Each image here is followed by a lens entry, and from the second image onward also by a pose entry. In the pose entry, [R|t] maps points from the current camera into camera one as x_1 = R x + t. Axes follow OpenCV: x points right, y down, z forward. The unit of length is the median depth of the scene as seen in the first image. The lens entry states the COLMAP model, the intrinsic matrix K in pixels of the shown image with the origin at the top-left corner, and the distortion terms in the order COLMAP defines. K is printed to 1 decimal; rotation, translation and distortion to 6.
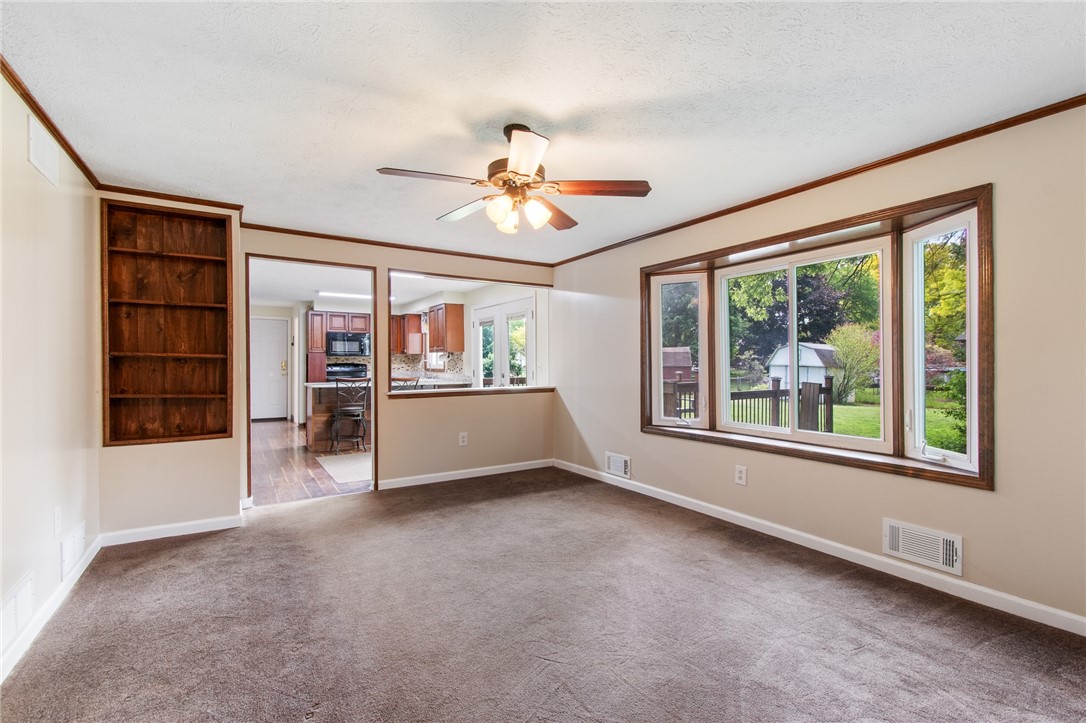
lens RADIAL K [[477.8, 0, 543.7], [0, 477.8, 361.4], [0, 0, 1]] dist [-0.000037, -0.000067]
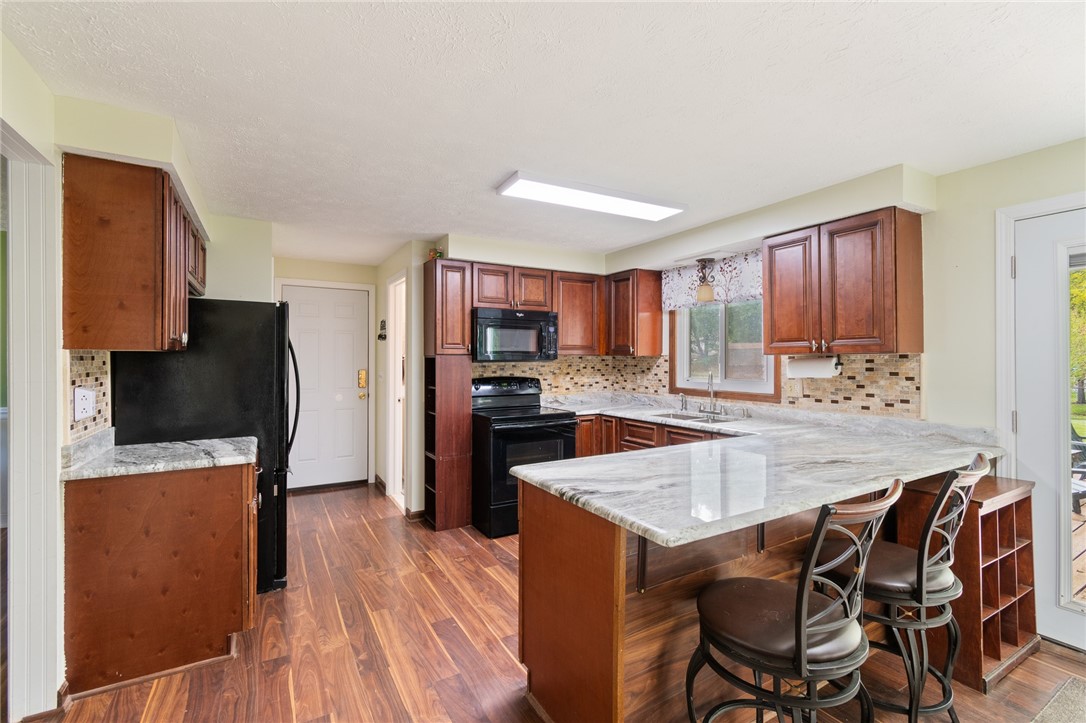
lens RADIAL K [[477.8, 0, 542.6], [0, 477.8, 358.5], [0, 0, 1]] dist [-0.000037, -0.000067]
pose [[0.999150, -0.001121, -0.041219, -0.364412], [0.000950, 0.999991, -0.004178, -0.012140], [0.041223, 0.004135, 0.999141, 0.550003]]
